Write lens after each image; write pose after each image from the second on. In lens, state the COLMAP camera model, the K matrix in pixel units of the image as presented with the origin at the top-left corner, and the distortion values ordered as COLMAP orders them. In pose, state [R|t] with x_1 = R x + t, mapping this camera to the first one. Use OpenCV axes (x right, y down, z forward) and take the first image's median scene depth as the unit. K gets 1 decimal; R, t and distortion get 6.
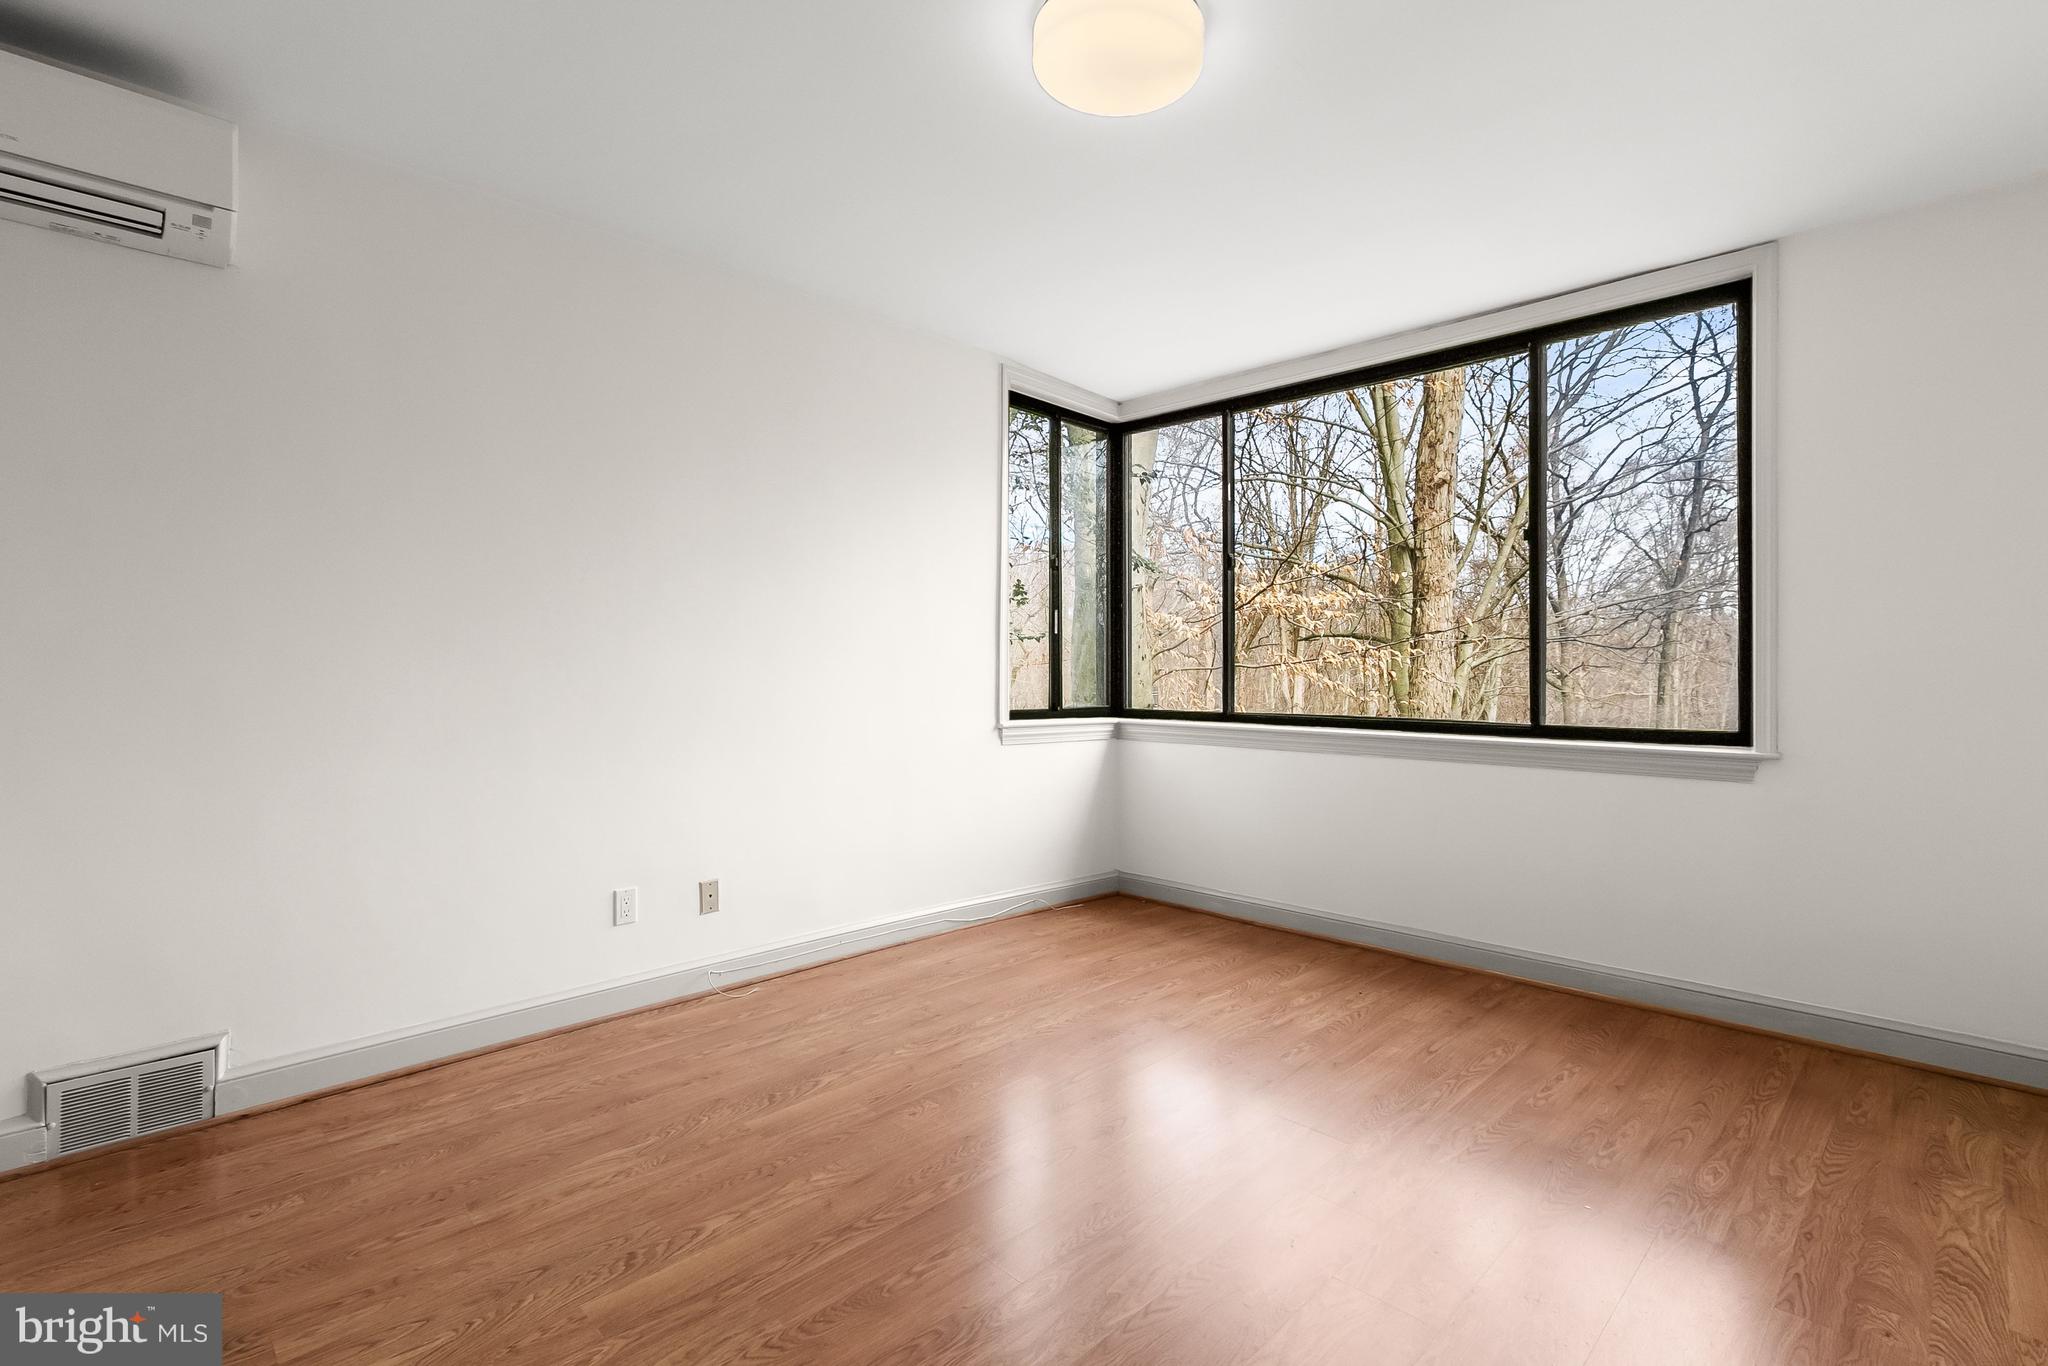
lens RADIAL K [[952.8, 0, 1025.4], [0, 952.8, 666.1], [0, 0, 1]] dist [0.004216, -0.001660]
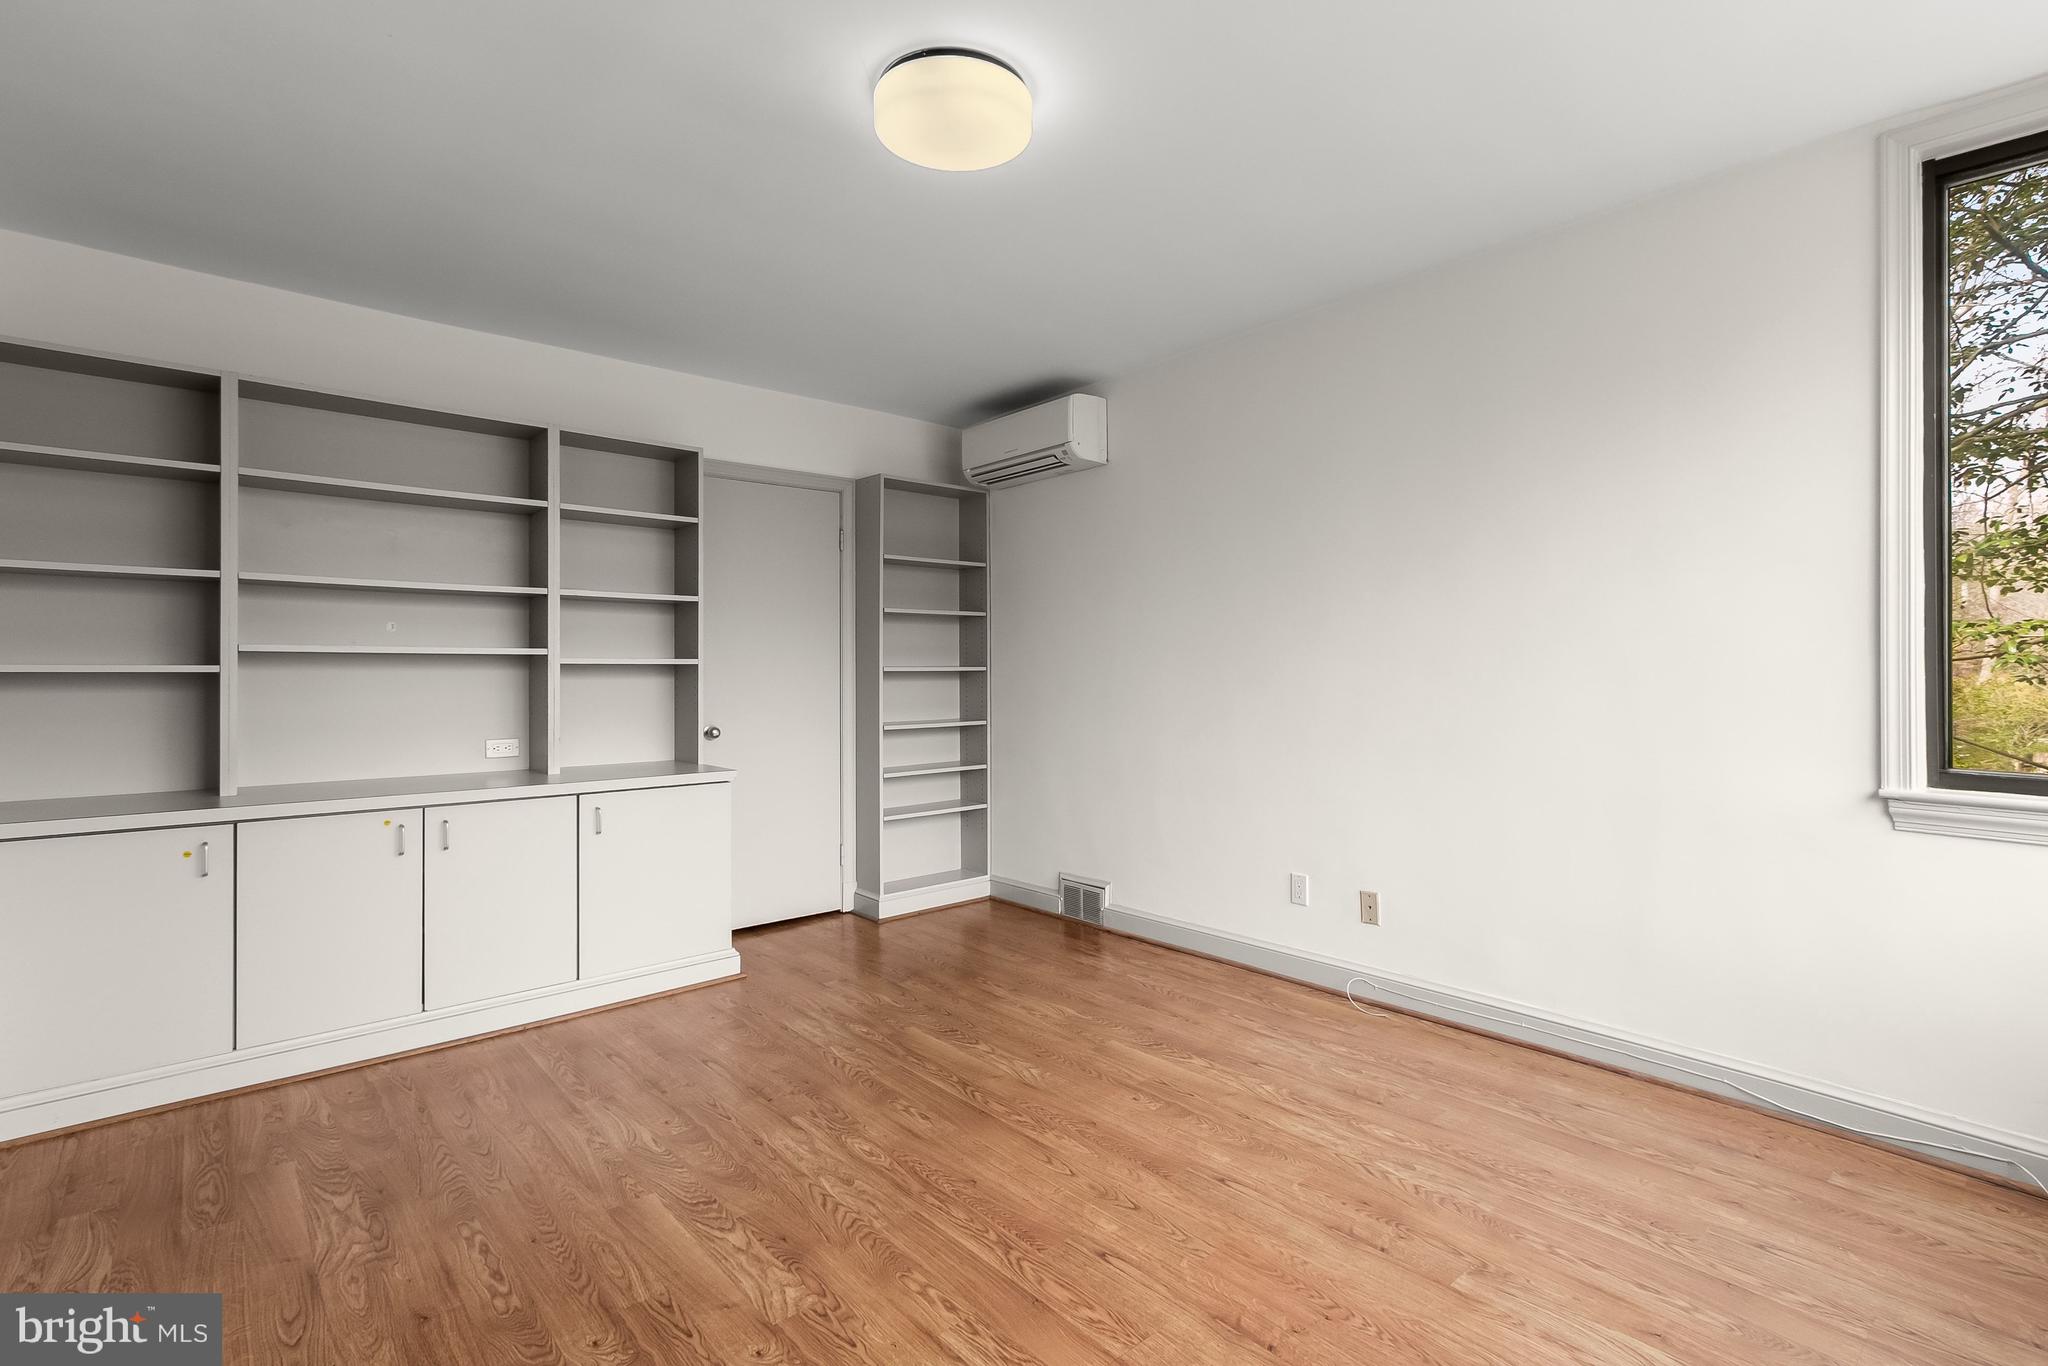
lens RADIAL K [[952.8, 0, 1041.7], [0, 952.8, 688.2], [0, 0, 1]] dist [0.004216, -0.001660]
pose [[-0.067294, 0.008434, -0.997698, 0.907321], [-0.000061, 0.999964, 0.008457, -0.004298], [0.997733, 0.000630, -0.067291, 0.911330]]
